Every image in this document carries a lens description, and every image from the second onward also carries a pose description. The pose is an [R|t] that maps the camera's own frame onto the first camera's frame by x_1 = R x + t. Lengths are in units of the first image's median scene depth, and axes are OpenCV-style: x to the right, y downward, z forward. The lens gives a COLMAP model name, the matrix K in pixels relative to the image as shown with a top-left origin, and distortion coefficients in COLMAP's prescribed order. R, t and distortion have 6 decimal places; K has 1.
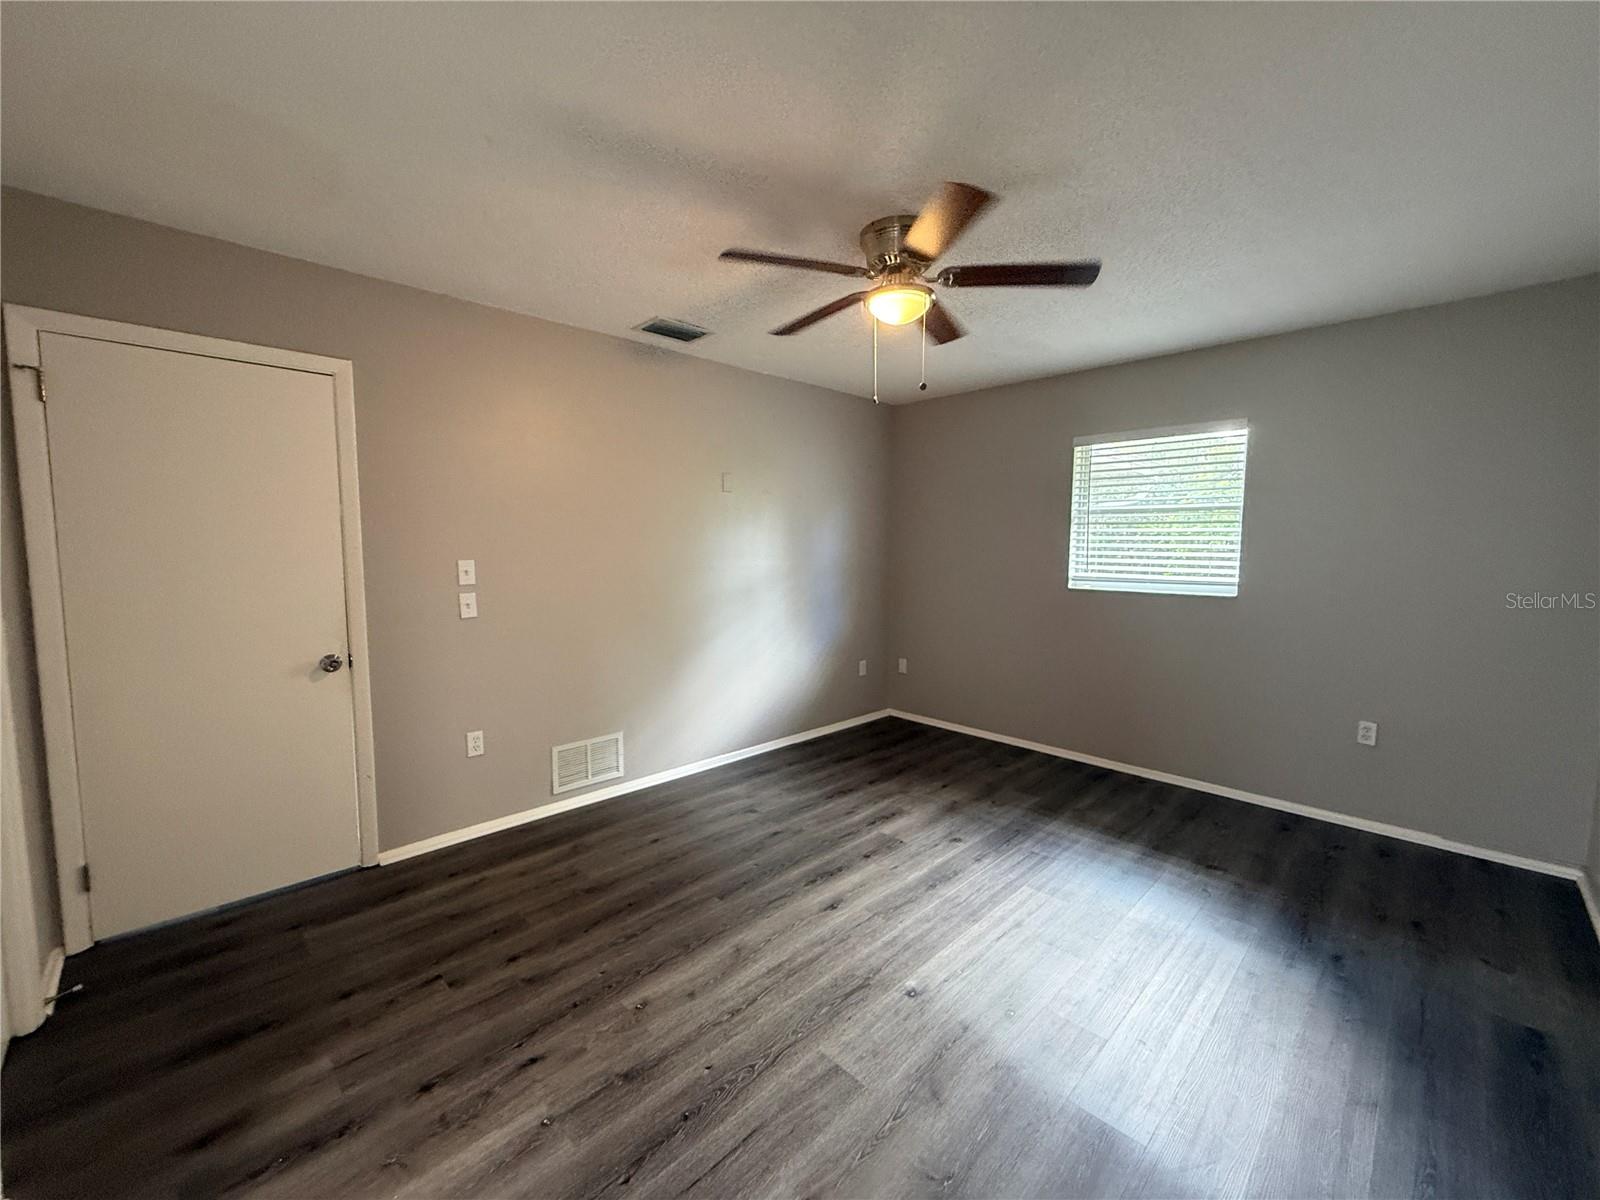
lens RADIAL K [[636.1, 0, 796.3], [0, 636.1, 600.8], [0, 0, 1]] dist [-0.000725, -0.000370]
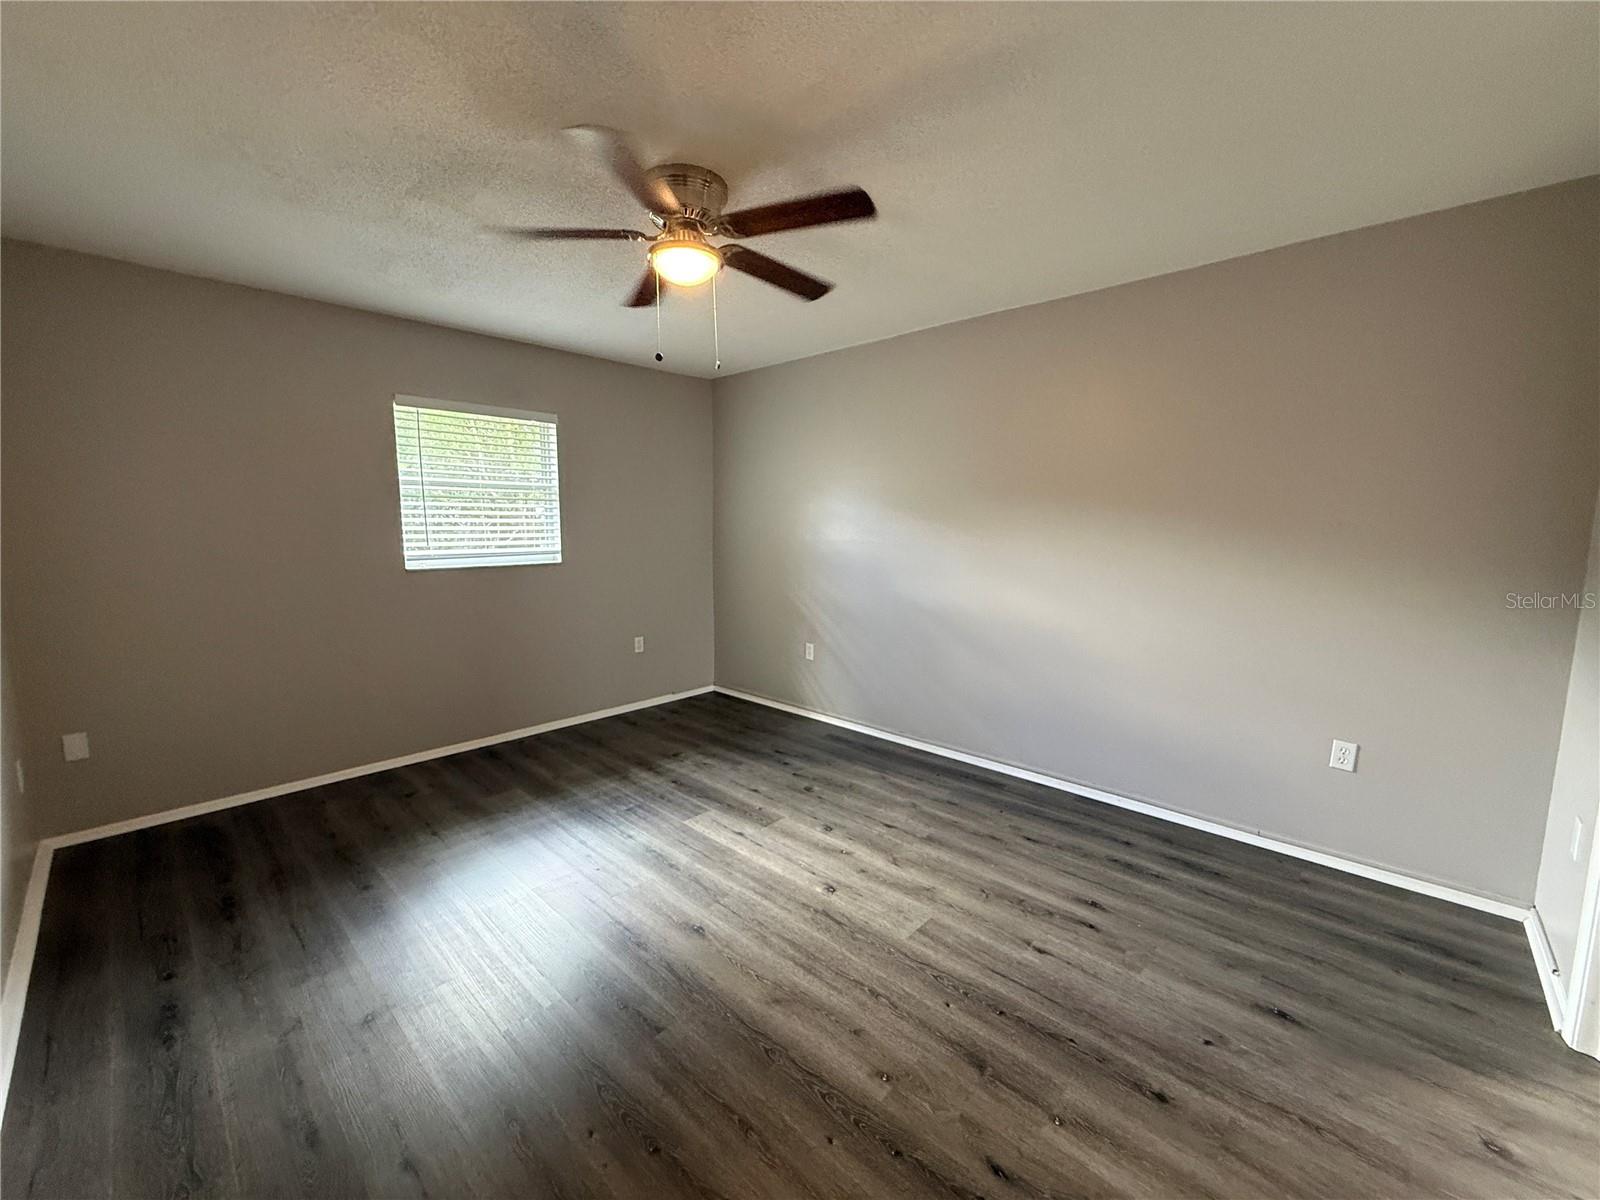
lens RADIAL K [[637.5, 0, 794.7], [0, 637.5, 598.9], [0, 0, 1]] dist [0.001665, -0.000371]
pose [[-0.032459, -0.127989, 0.991244, -0.574031], [0.083706, 0.987934, 0.130303, -0.062507], [-0.995962, 0.087203, -0.021354, 0.621349]]
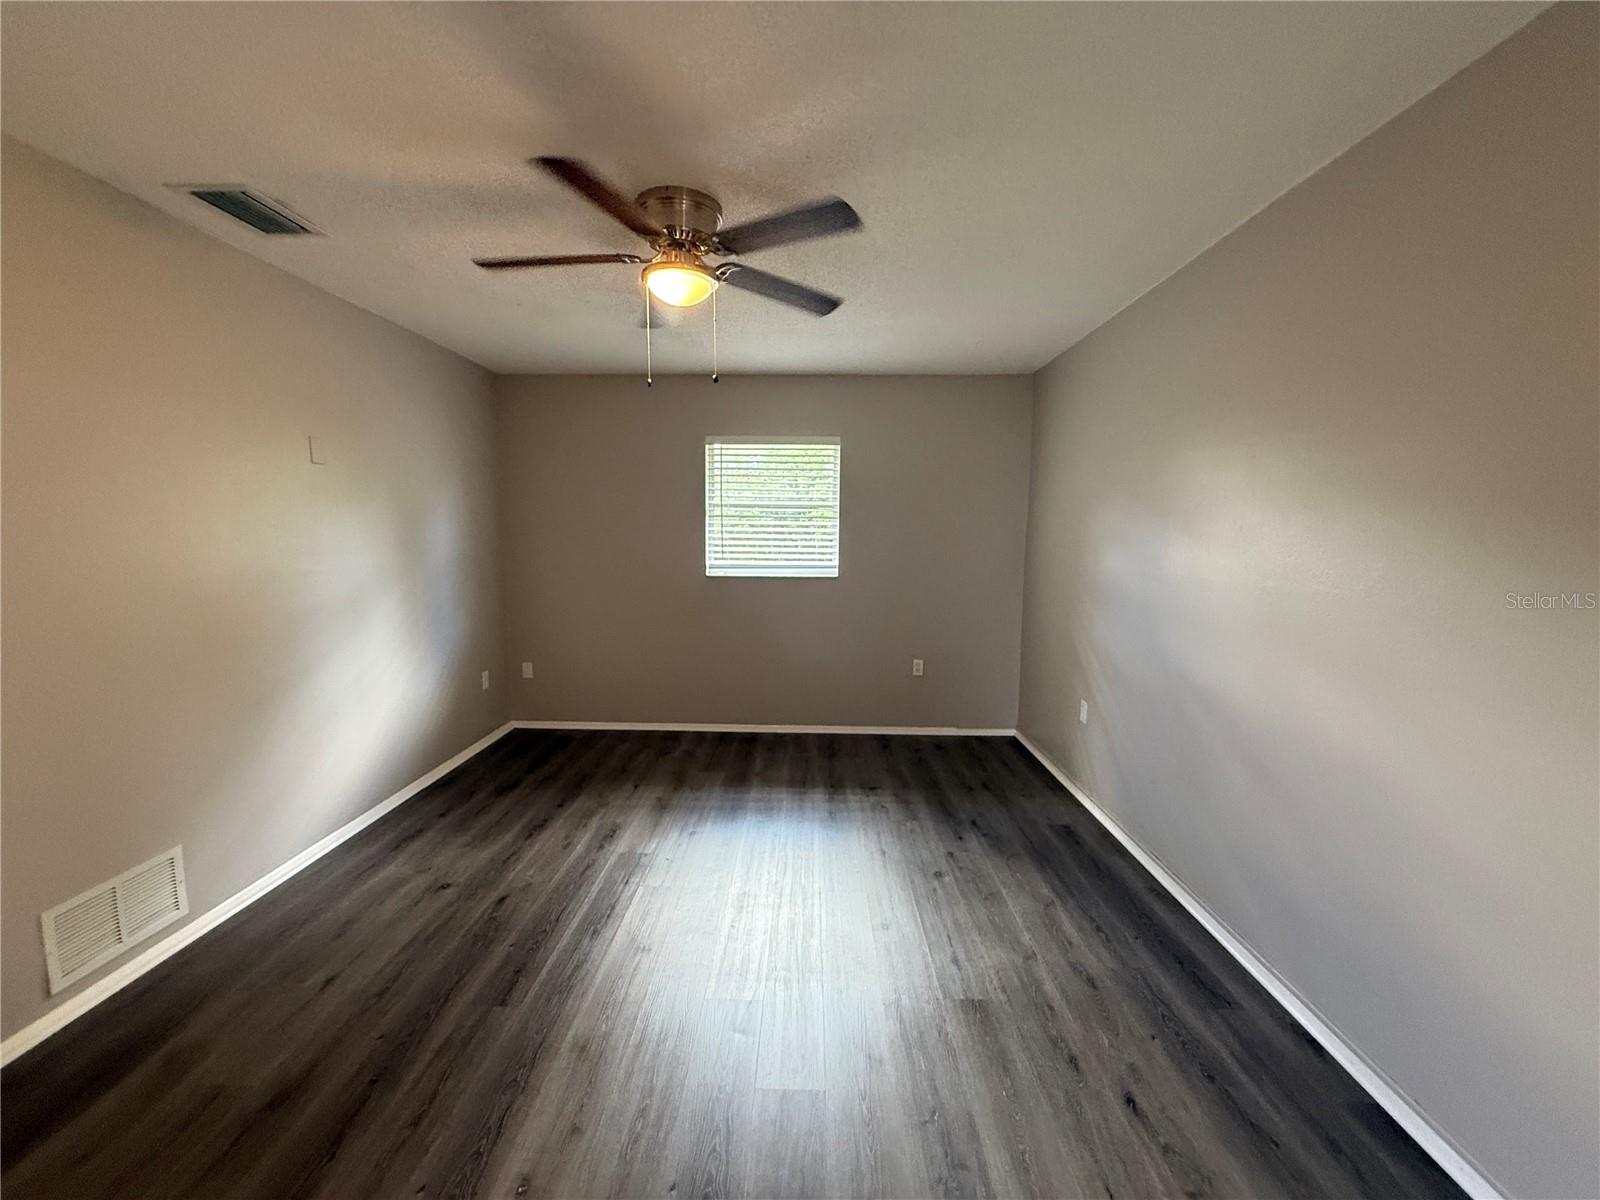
lens RADIAL K [[637.5, 0, 794.7], [0, 637.5, 598.9], [0, 0, 1]] dist [0.001665, -0.000371]
pose [[0.716493, -0.073962, 0.693662, -0.276041], [0.057340, 0.997243, 0.047104, -0.028864], [-0.695234, 0.006025, 0.718758, 0.148429]]
